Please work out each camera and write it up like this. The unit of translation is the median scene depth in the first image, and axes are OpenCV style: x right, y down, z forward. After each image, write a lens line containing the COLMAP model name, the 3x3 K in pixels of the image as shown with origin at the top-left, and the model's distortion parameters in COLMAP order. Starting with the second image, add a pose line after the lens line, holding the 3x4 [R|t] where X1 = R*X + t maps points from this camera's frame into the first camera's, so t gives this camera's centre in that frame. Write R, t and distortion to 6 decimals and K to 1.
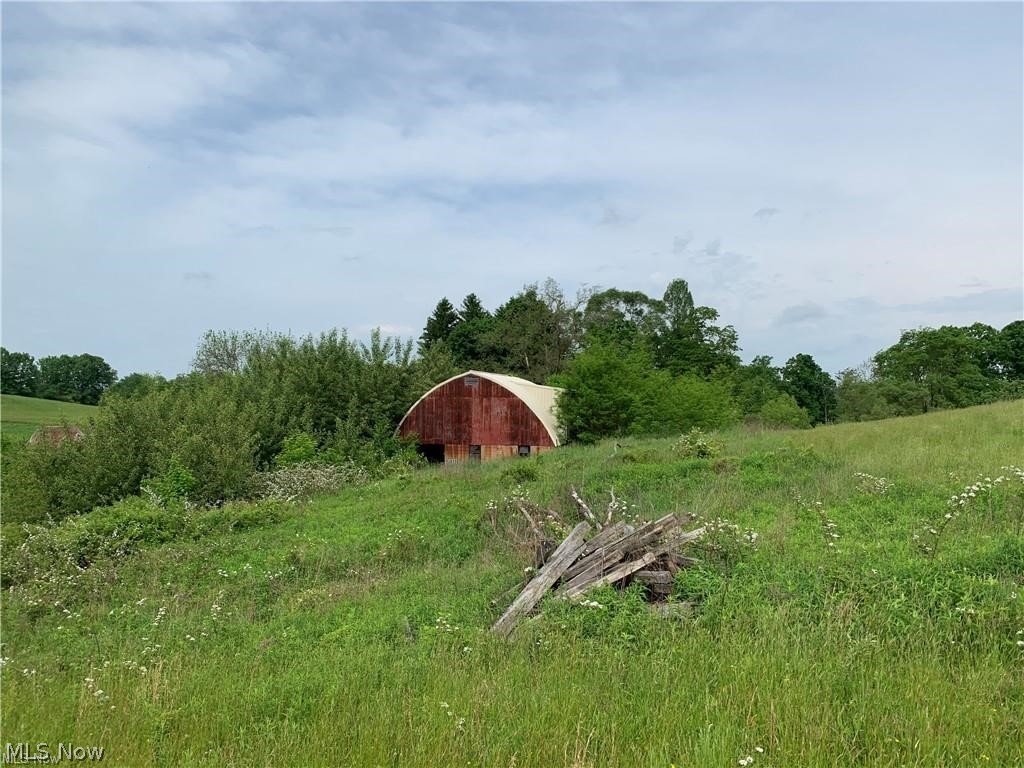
lens RADIAL K [[845.0, 0, 510.1], [0, 845.0, 380.6], [0, 0, 1]] dist [0.064582, -0.069832]
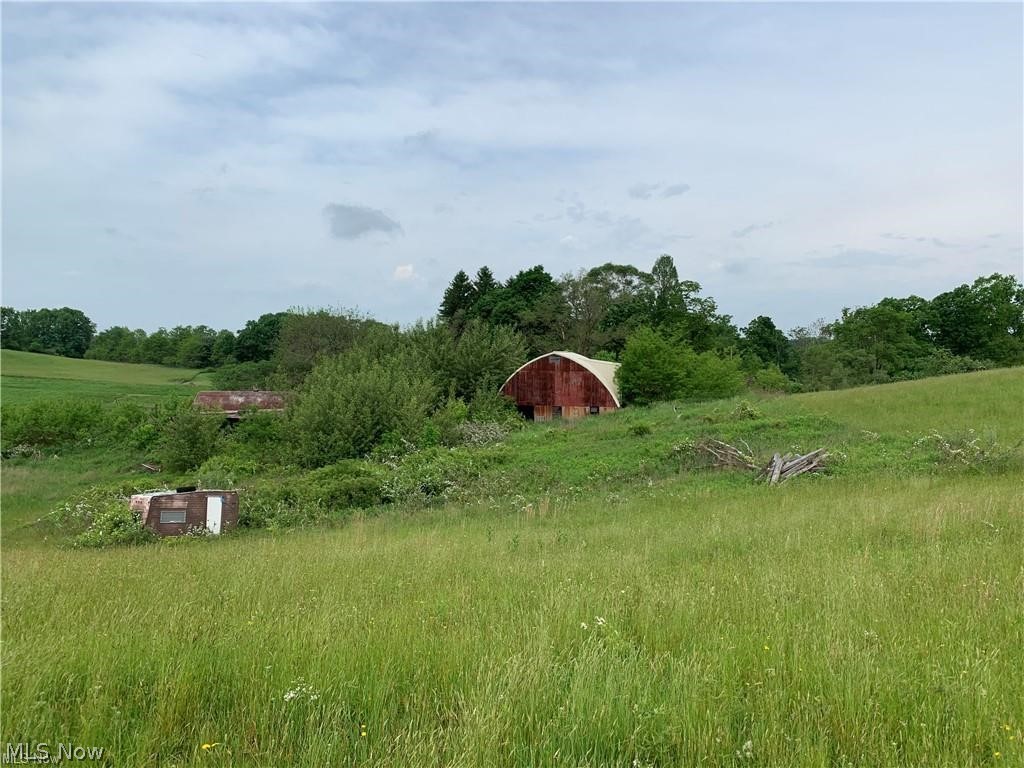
lens RADIAL K [[845.0, 0, 514.0], [0, 845.0, 385.4], [0, 0, 1]] dist [0.064582, -0.069832]
pose [[0.997566, -0.004755, 0.069569, -0.090098], [-0.000017, 0.997656, 0.068431, -0.022051], [-0.069731, -0.068266, 0.995227, -0.151502]]
